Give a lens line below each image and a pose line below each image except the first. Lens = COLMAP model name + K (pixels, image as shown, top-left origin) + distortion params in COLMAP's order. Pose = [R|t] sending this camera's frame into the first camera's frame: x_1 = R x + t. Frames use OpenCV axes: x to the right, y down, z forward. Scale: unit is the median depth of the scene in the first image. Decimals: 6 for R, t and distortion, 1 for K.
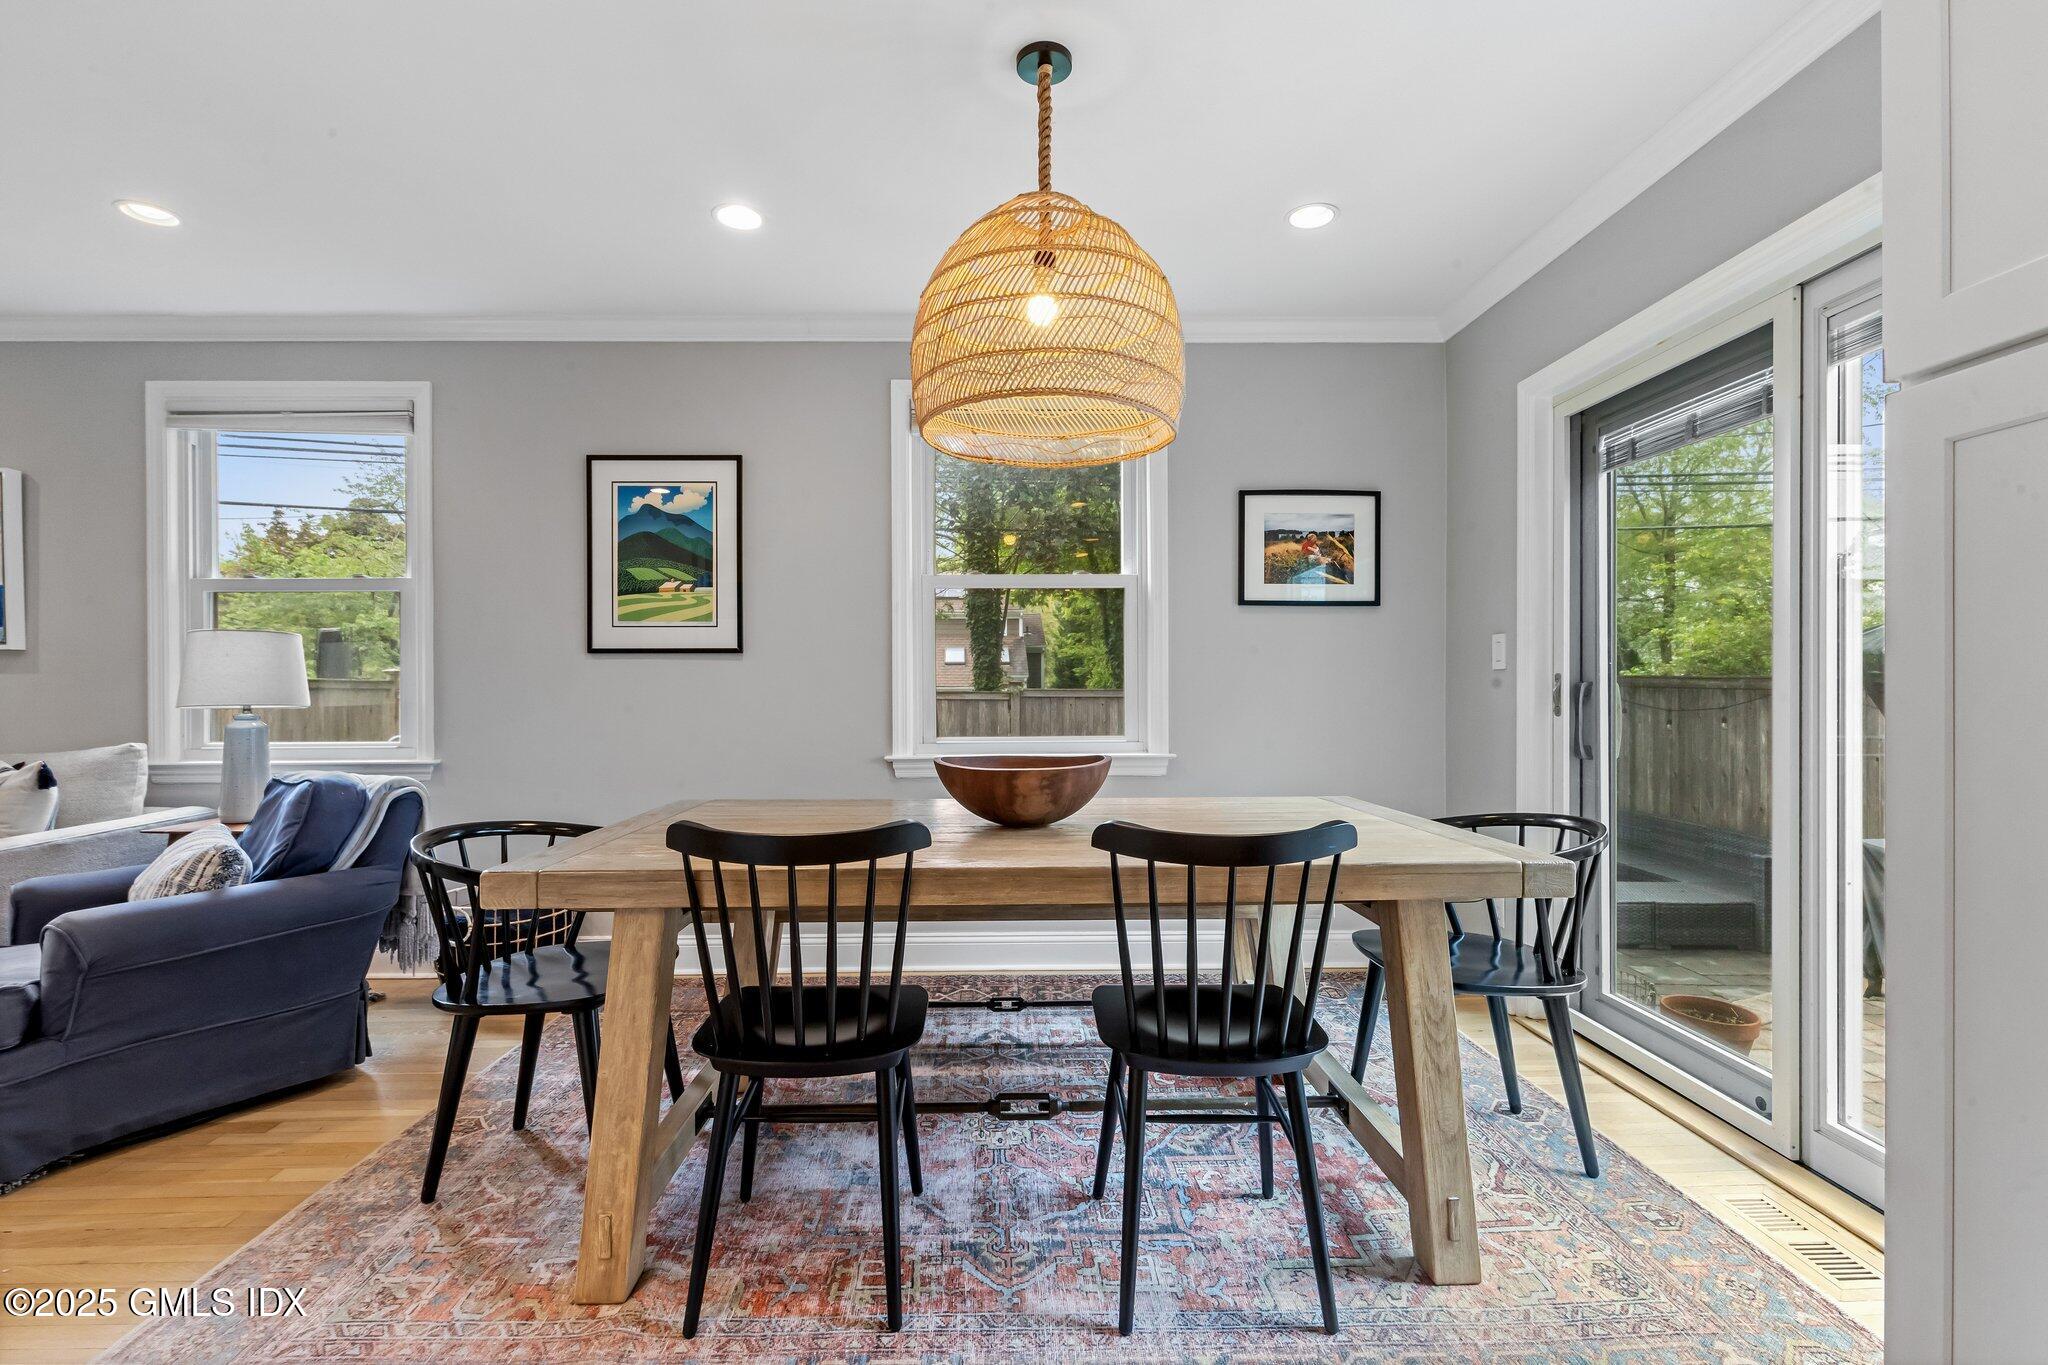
lens RADIAL K [[938.4, 0, 1032.7], [0, 938.4, 685.4], [0, 0, 1]] dist [0.005731, 0.000452]
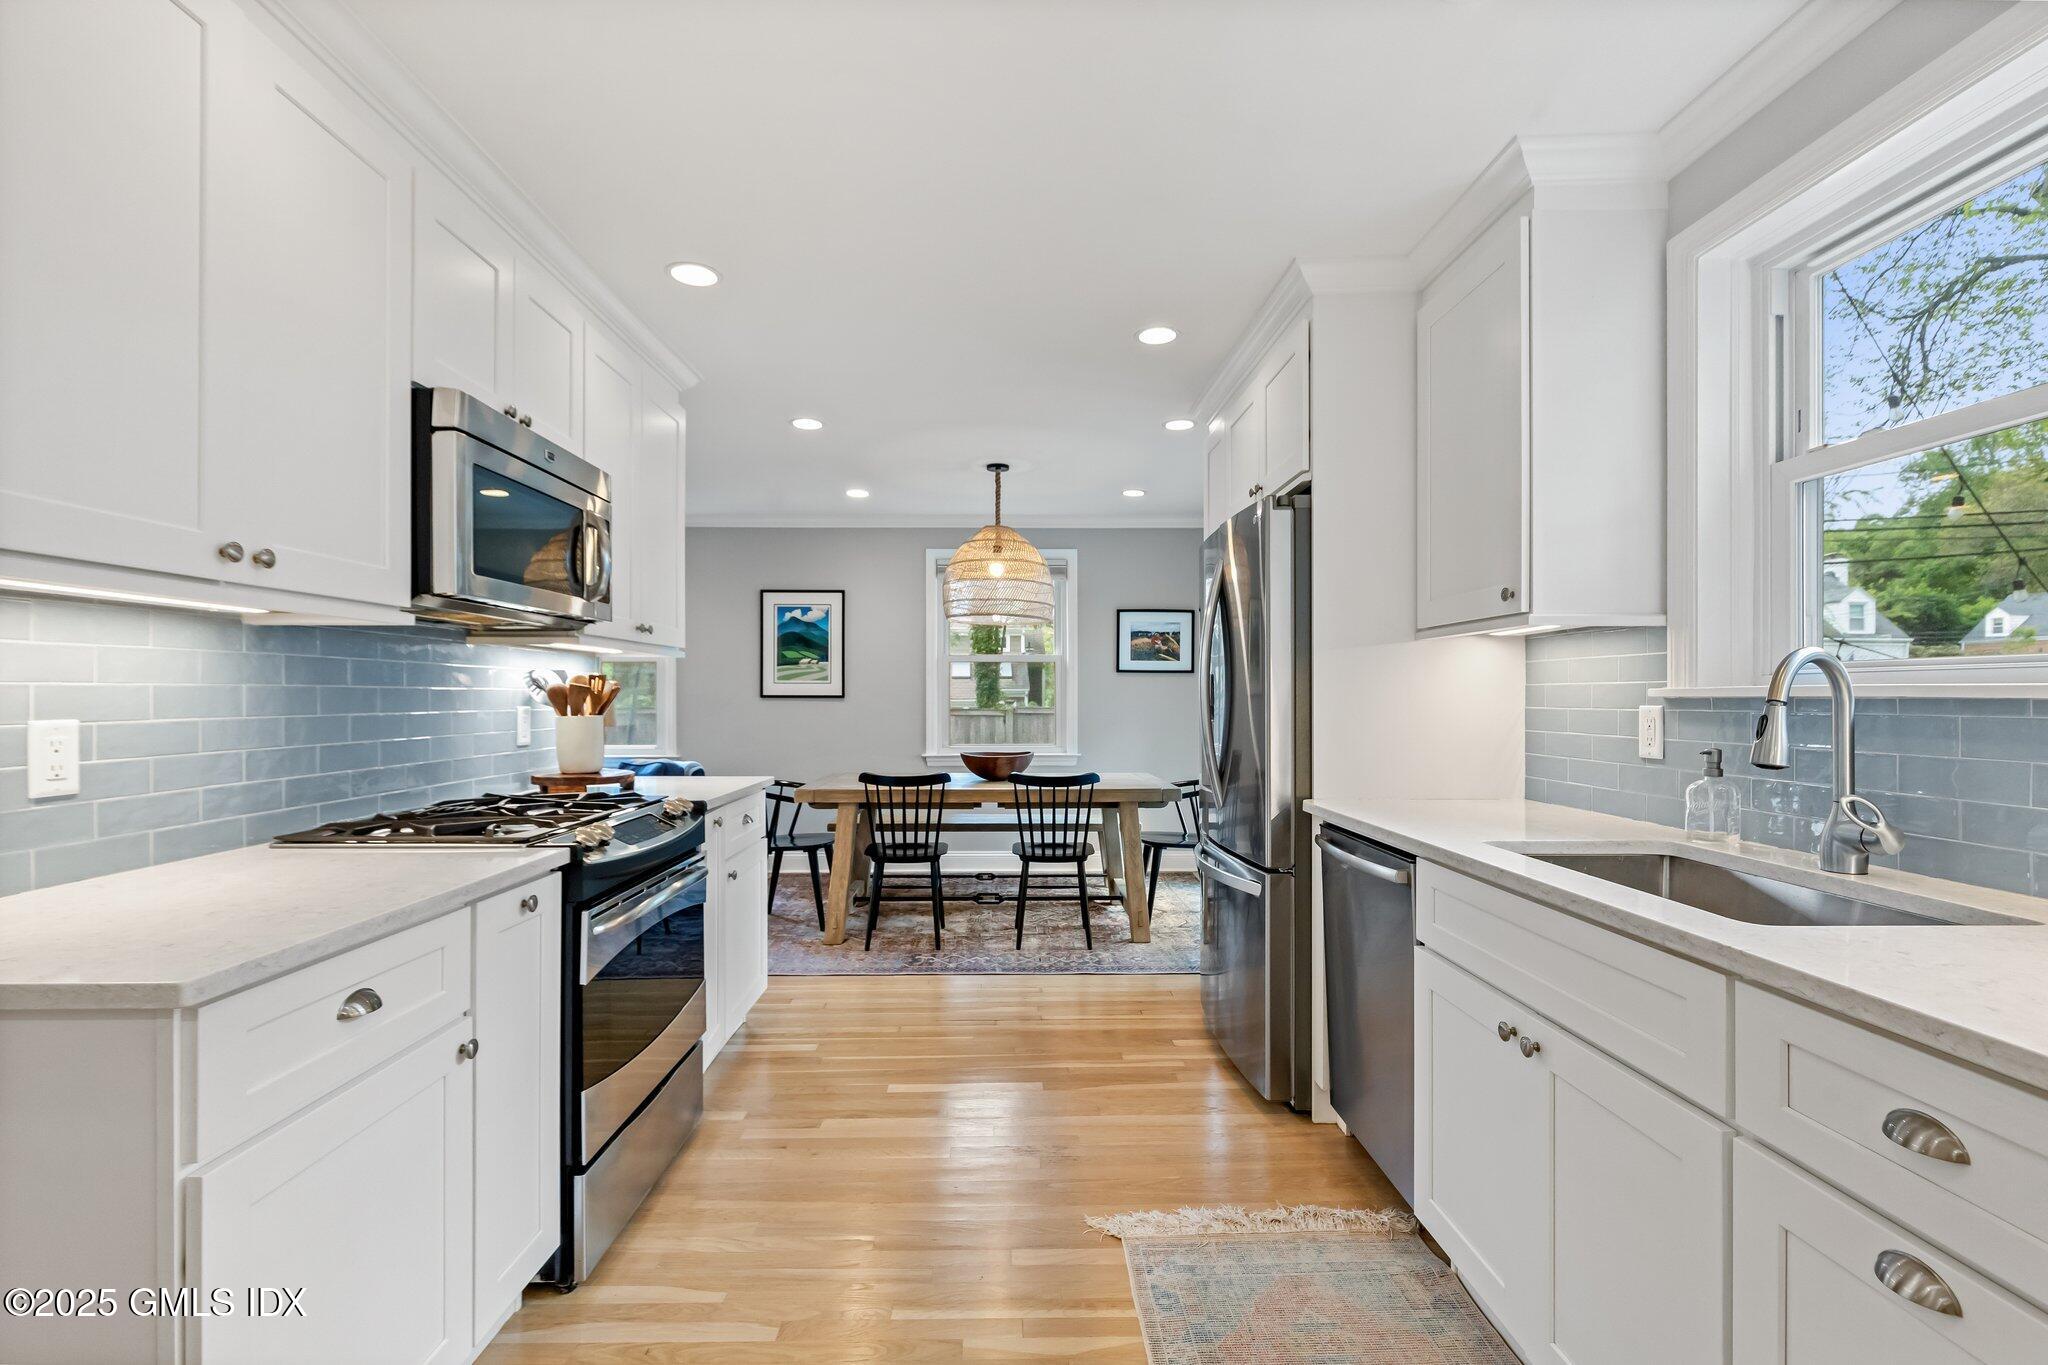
lens RADIAL K [[938.4, 0, 1015.4], [0, 938.4, 689.6], [0, 0, 1]] dist [0.005731, 0.000452]
pose [[0.999688, 0.003367, -0.024758, 0.069631], [-0.003505, 0.999979, -0.005533, -0.041766], [0.024739, 0.005618, 0.999678, -0.824975]]
